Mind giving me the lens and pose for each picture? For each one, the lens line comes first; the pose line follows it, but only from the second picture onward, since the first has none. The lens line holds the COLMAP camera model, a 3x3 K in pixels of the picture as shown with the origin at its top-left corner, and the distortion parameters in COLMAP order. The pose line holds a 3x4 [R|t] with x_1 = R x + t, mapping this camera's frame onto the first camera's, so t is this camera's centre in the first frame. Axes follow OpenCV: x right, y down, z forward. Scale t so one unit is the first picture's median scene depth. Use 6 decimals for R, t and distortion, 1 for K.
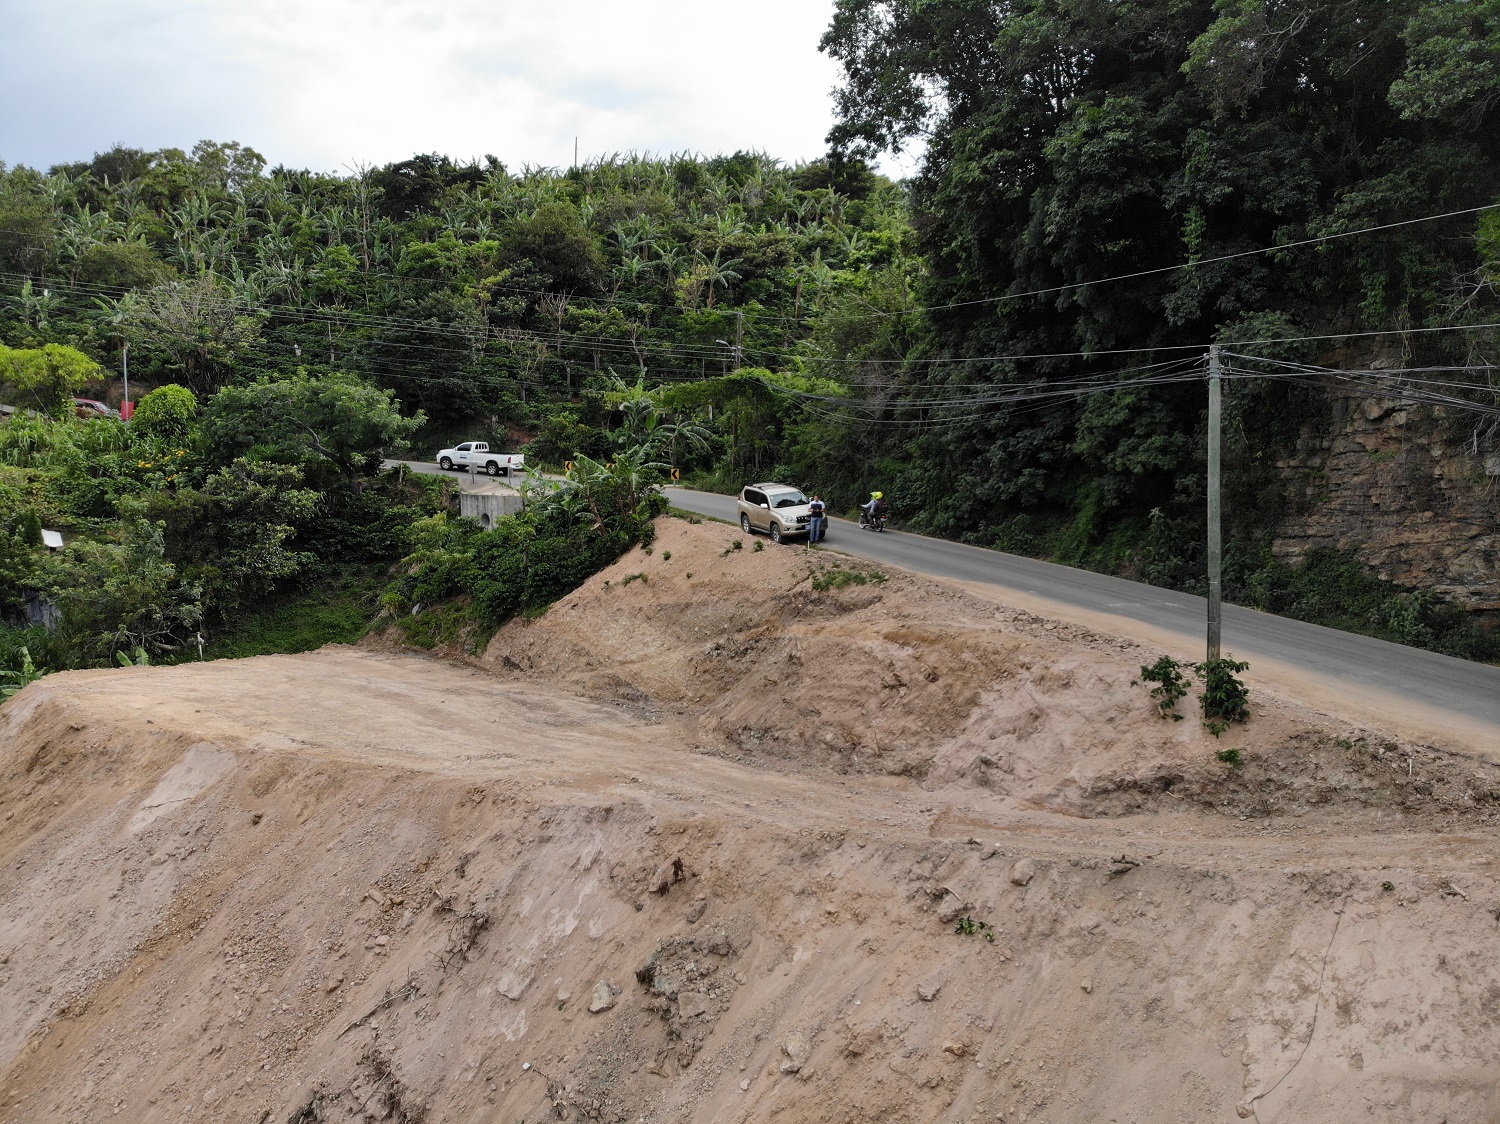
lens RADIAL K [[1113.9, 0, 753.6], [0, 1113.9, 570.0], [0, 0, 1]] dist [0.100001, -0.241487]
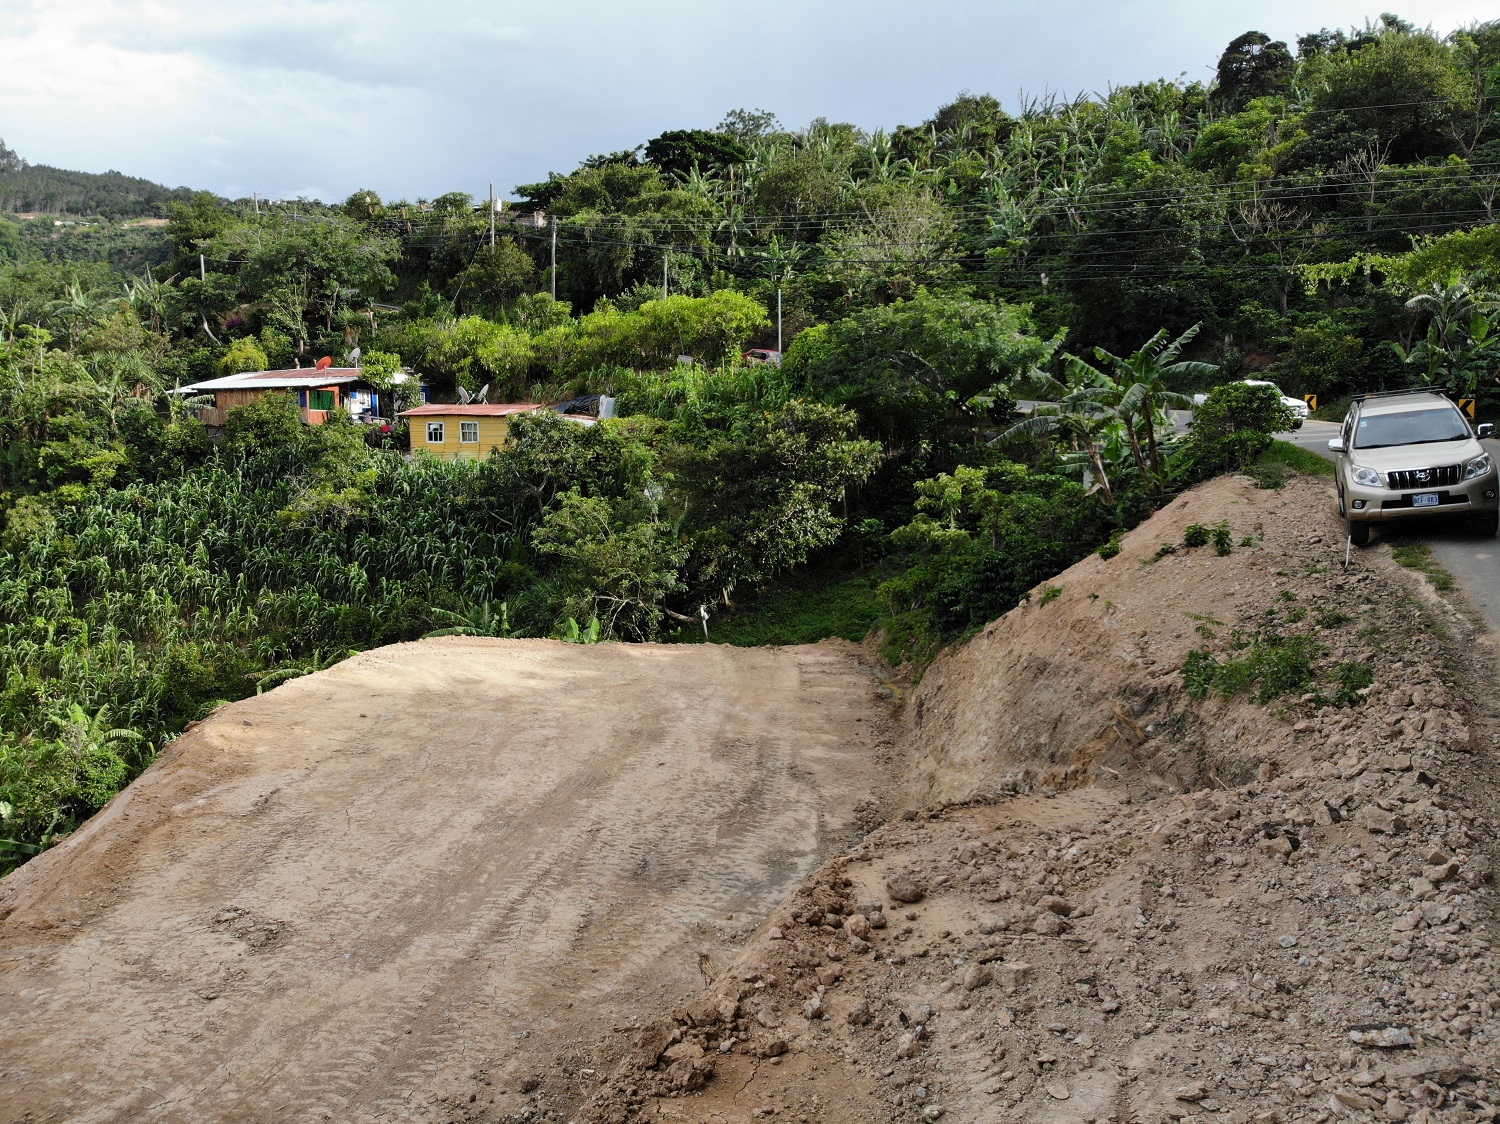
lens RADIAL K [[1113.9, 0, 753.6], [0, 1113.9, 570.0], [0, 0, 1]] dist [0.100001, -0.241487]
pose [[0.665764, 0.074816, -0.742402, 0.145115], [-0.054867, 0.997176, 0.051288, -0.017627], [0.744142, 0.006587, 0.667989, 0.462969]]
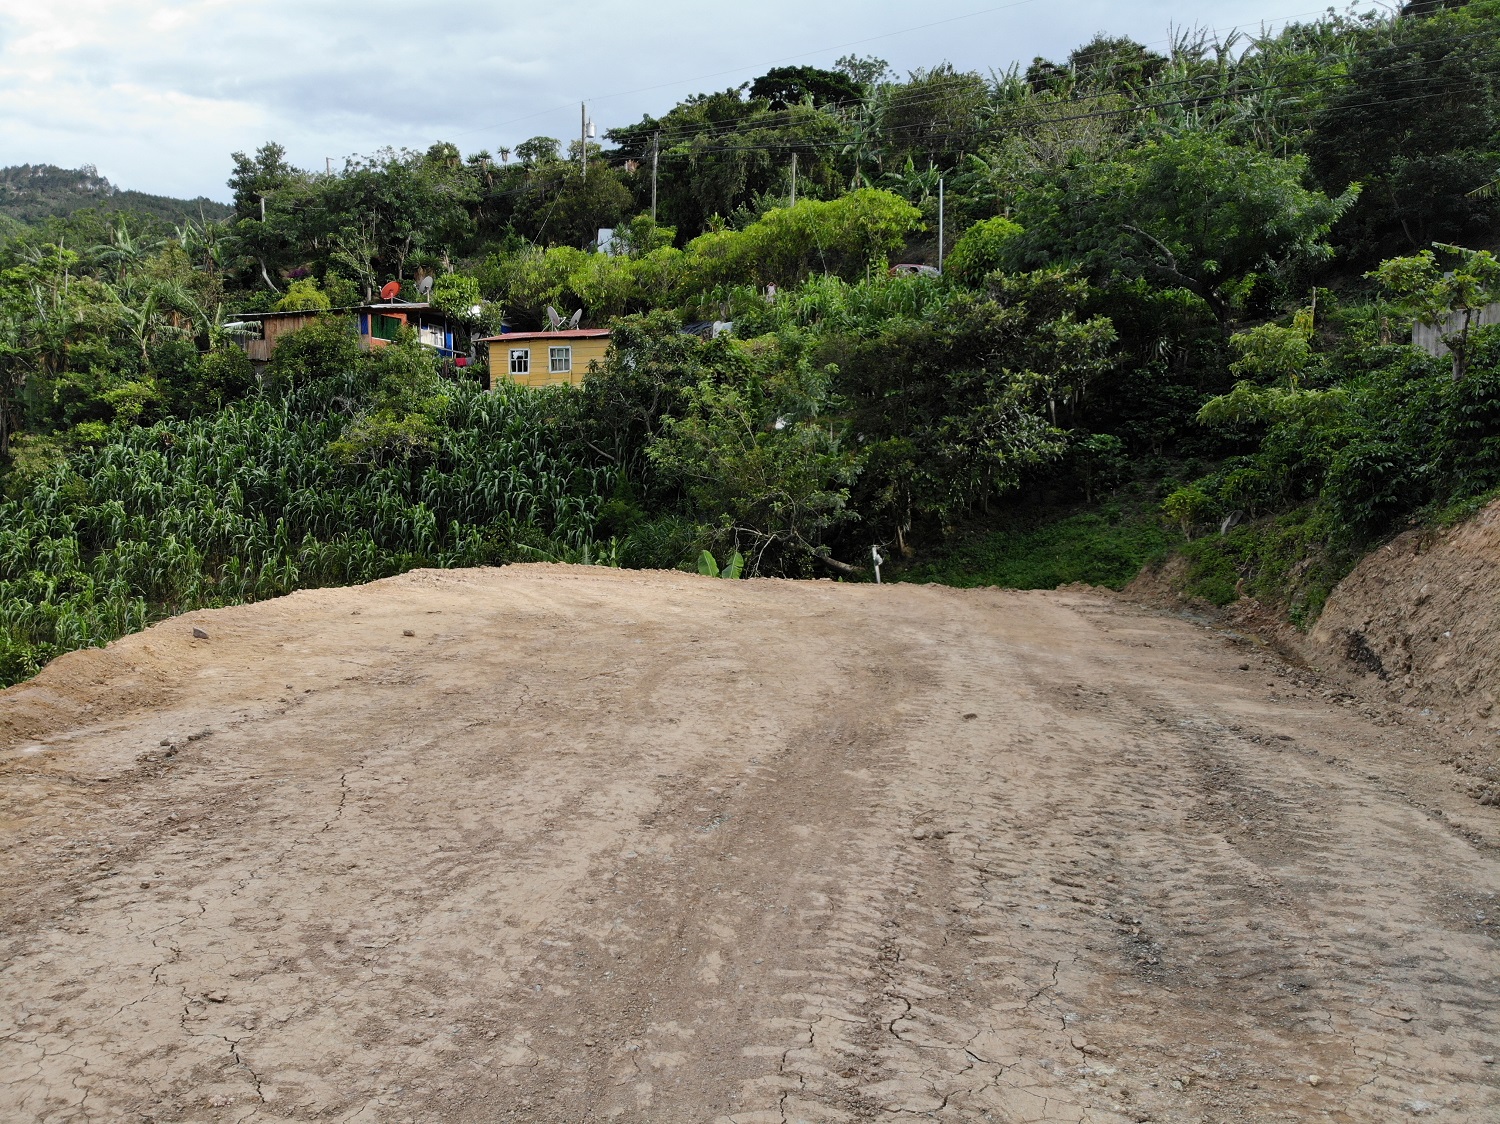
lens RADIAL K [[1113.9, 0, 753.6], [0, 1113.9, 570.0], [0, 0, 1]] dist [0.100001, -0.241487]
pose [[0.617533, 0.063216, -0.784000, -0.055238], [-0.058882, 0.997683, 0.034067, 0.050024], [0.784338, 0.025126, 0.619825, 0.557702]]
